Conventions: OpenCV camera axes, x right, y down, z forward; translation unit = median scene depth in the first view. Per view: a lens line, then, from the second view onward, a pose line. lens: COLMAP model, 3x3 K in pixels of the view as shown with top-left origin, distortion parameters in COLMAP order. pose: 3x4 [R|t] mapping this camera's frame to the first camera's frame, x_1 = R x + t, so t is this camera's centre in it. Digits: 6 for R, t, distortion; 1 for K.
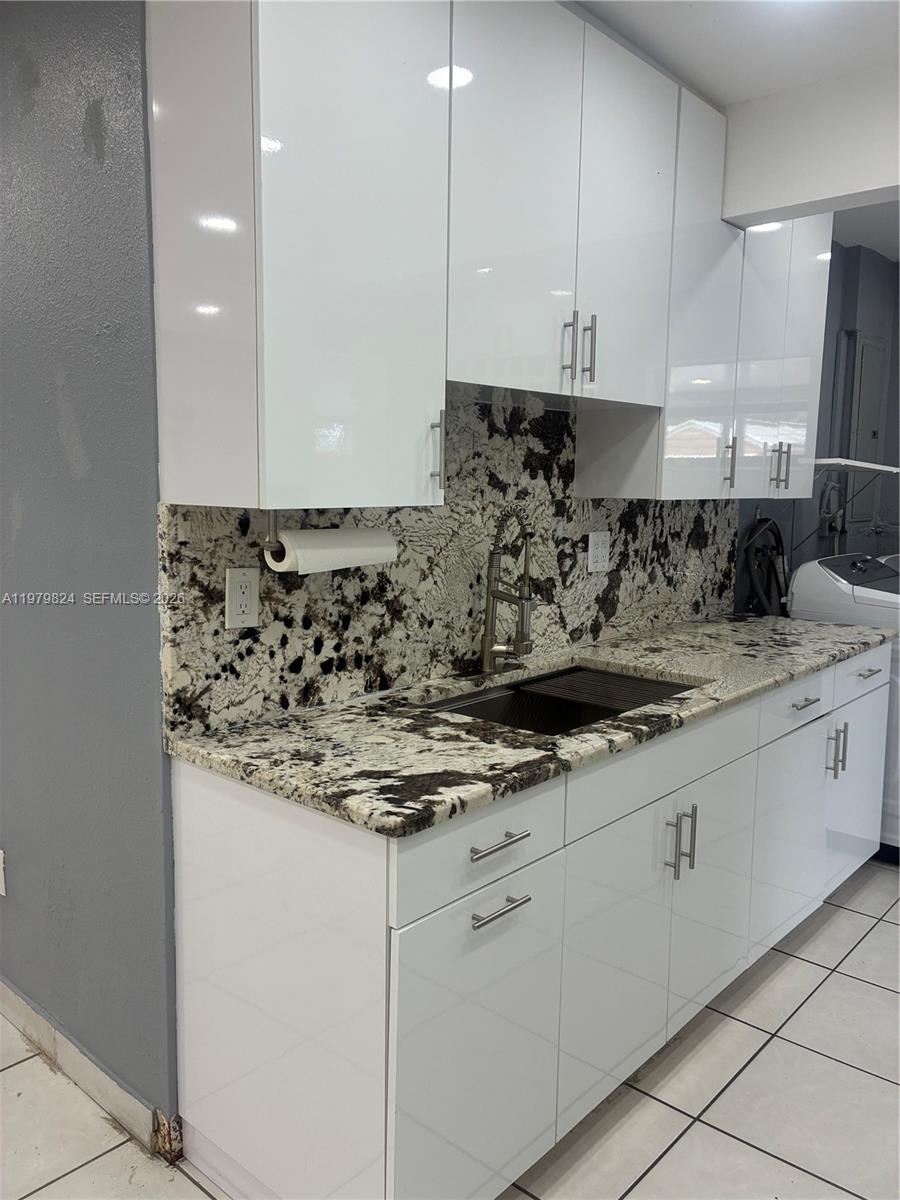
lens RADIAL K [[928.3, 0, 444.8], [0, 928.3, 598.3], [0, 0, 1]] dist [0.036497, 0.002746]
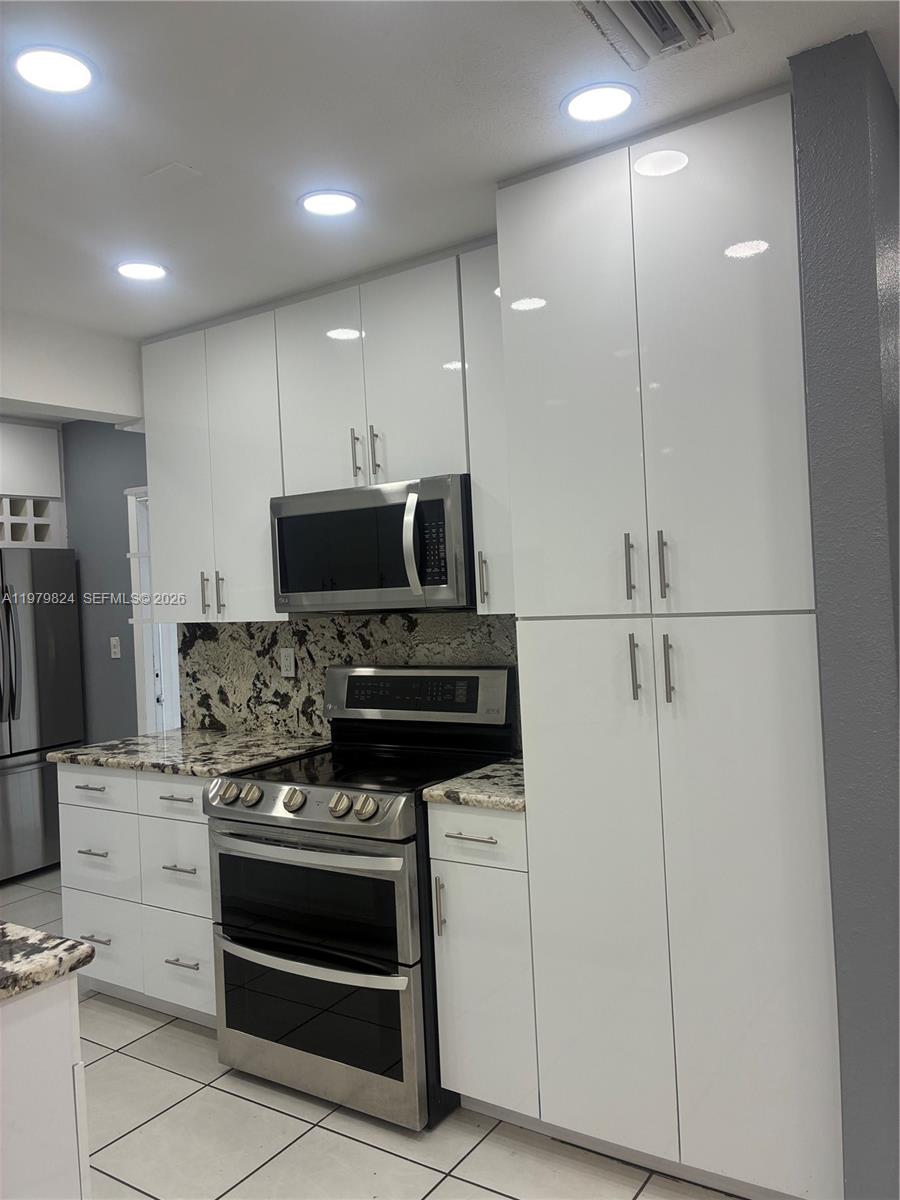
lens RADIAL K [[928.3, 0, 439.9], [0, 928.3, 591.6], [0, 0, 1]] dist [0.036497, 0.002746]
pose [[-0.121061, -0.014037, 0.992546, -0.636552], [0.179108, 0.983180, 0.035750, -0.069921], [-0.976353, 0.182100, -0.116511, 0.357962]]
